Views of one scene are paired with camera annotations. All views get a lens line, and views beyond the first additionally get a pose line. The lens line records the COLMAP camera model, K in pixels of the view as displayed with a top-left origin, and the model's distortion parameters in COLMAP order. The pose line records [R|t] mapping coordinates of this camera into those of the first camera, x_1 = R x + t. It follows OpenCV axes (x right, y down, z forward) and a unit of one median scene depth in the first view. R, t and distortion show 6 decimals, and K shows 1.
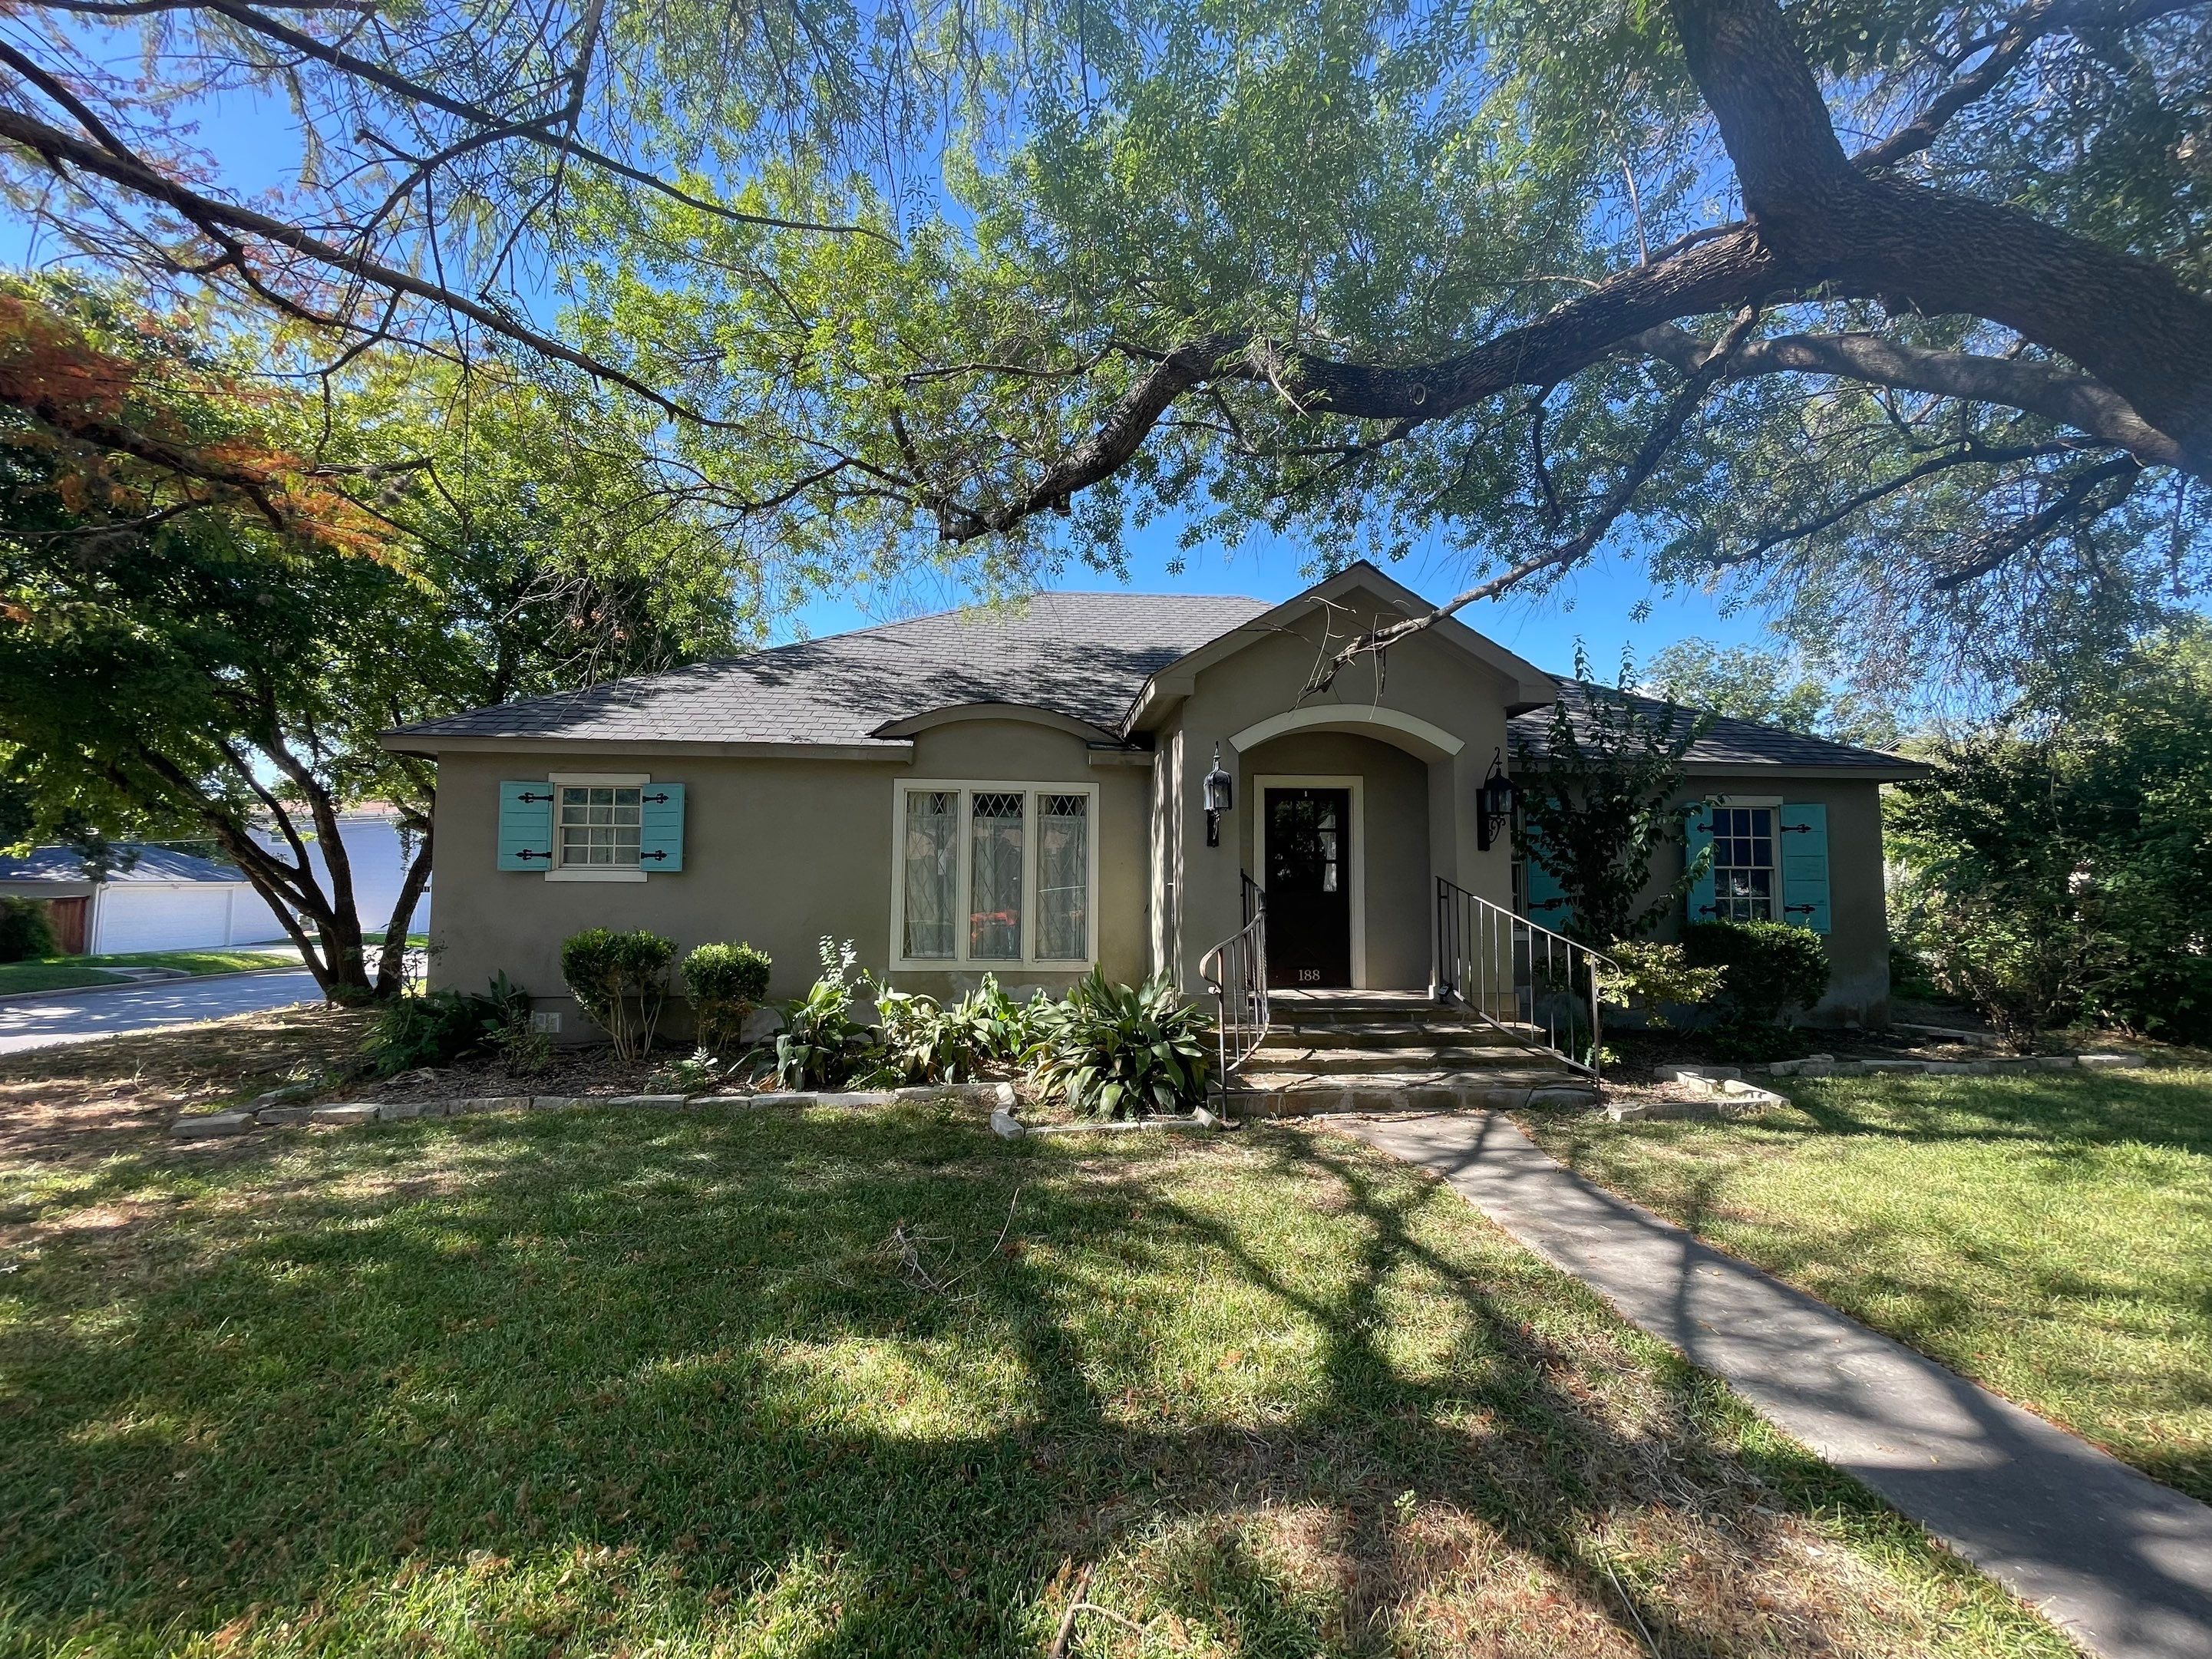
lens RADIAL K [[894.1, 0, 1106.0], [0, 894.1, 829.5], [0, 0, 1]] dist [-0.008085, -0.000097]
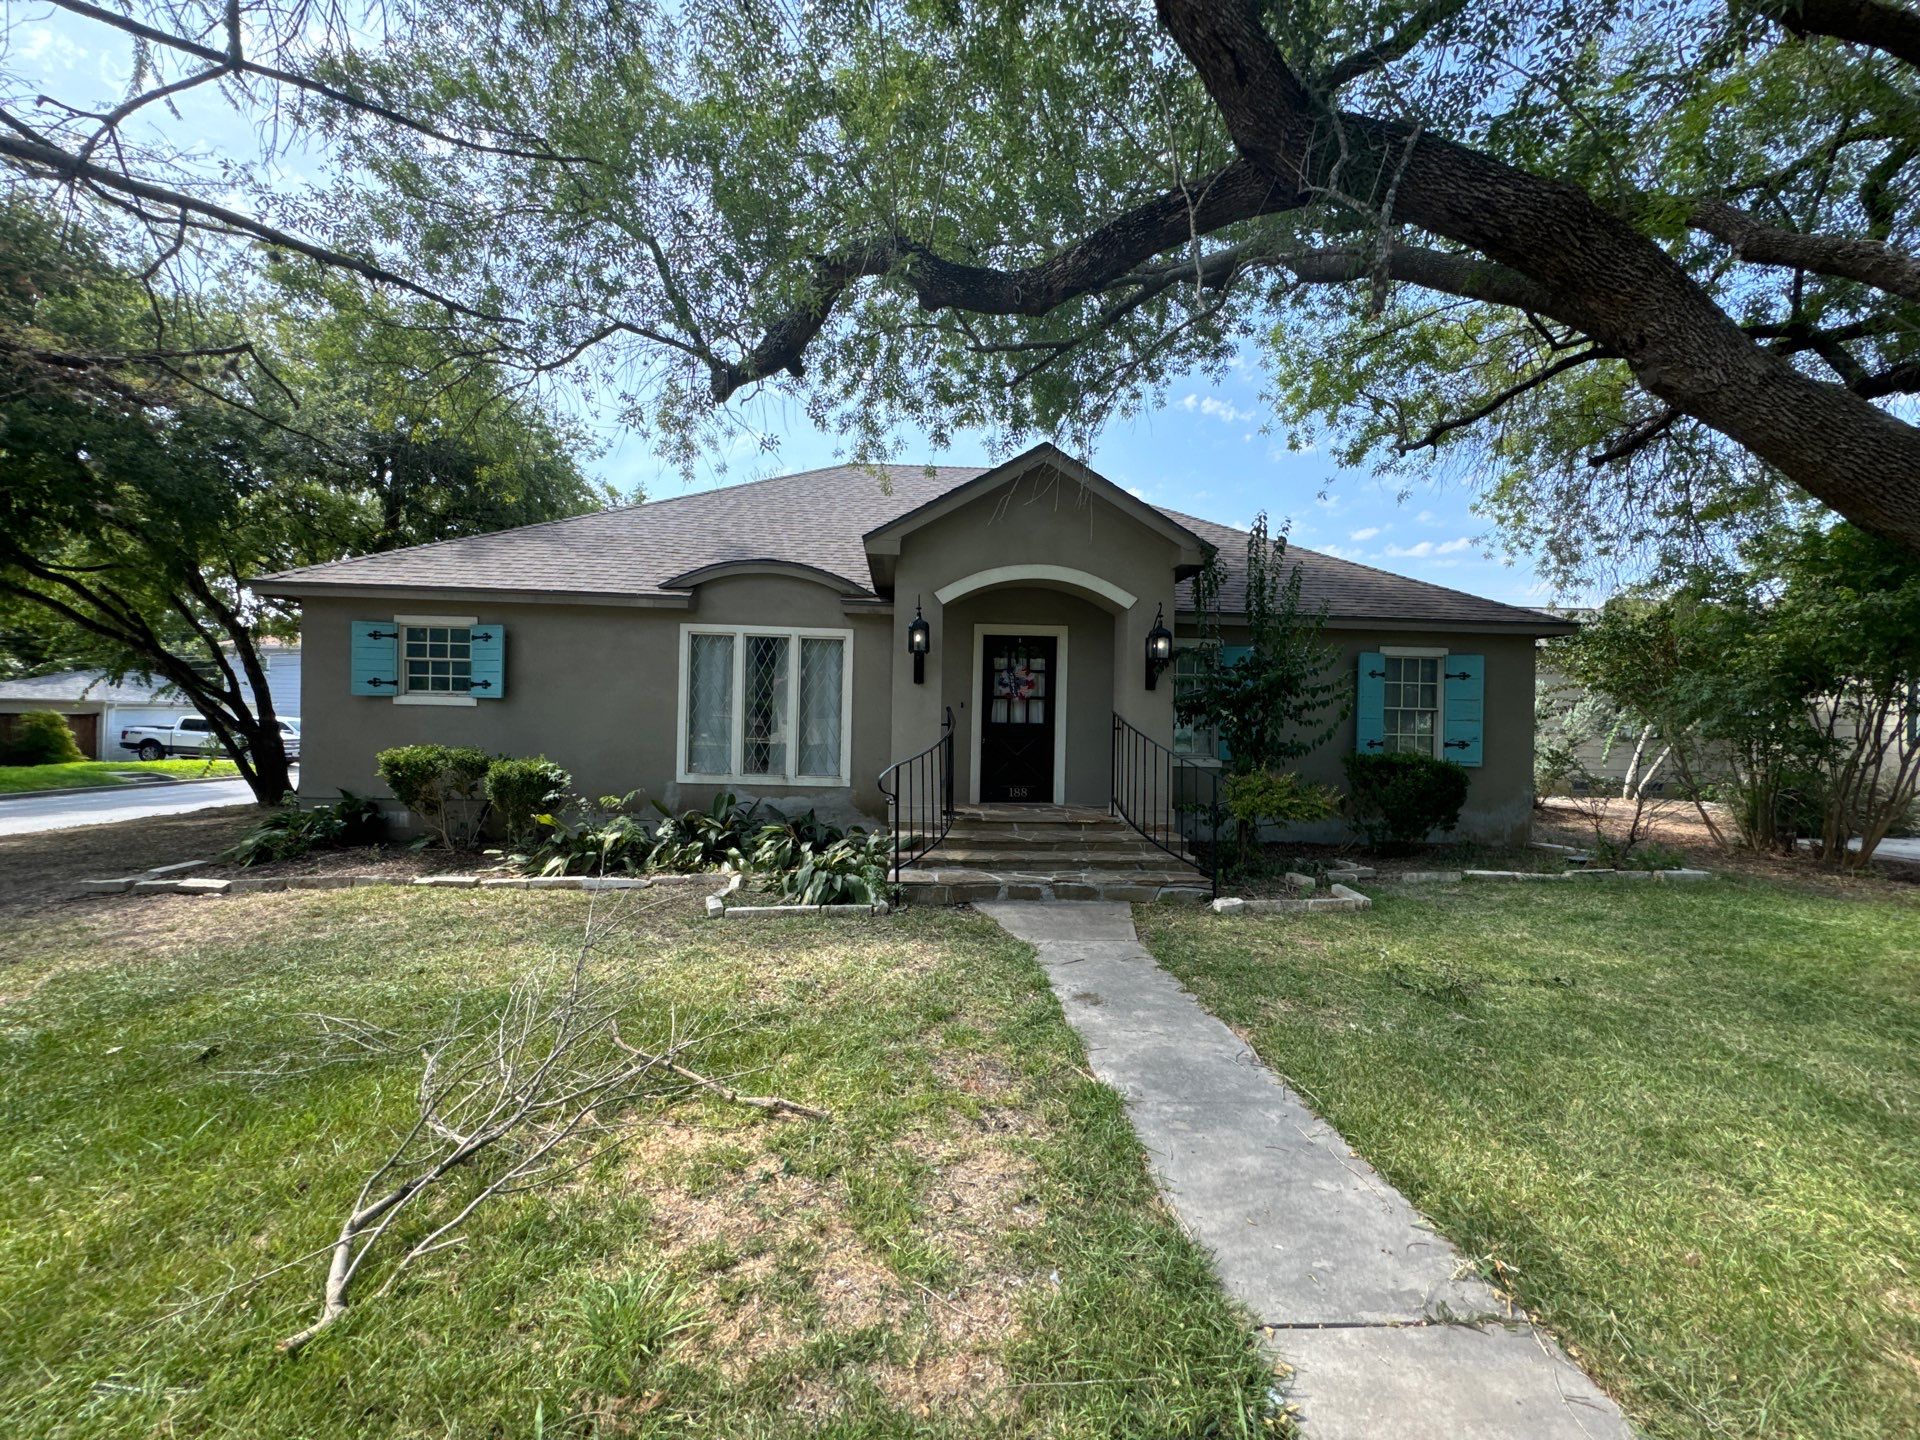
lens RADIAL K [[776.1, 0, 960.0], [0, 776.1, 720.0], [0, 0, 1]] dist [-0.008085, -0.000097]
pose [[0.999728, 0.015111, -0.017746, 0.158156], [-0.013957, 0.997885, 0.063487, 0.001567], [0.018668, -0.063222, 0.997825, -0.033091]]
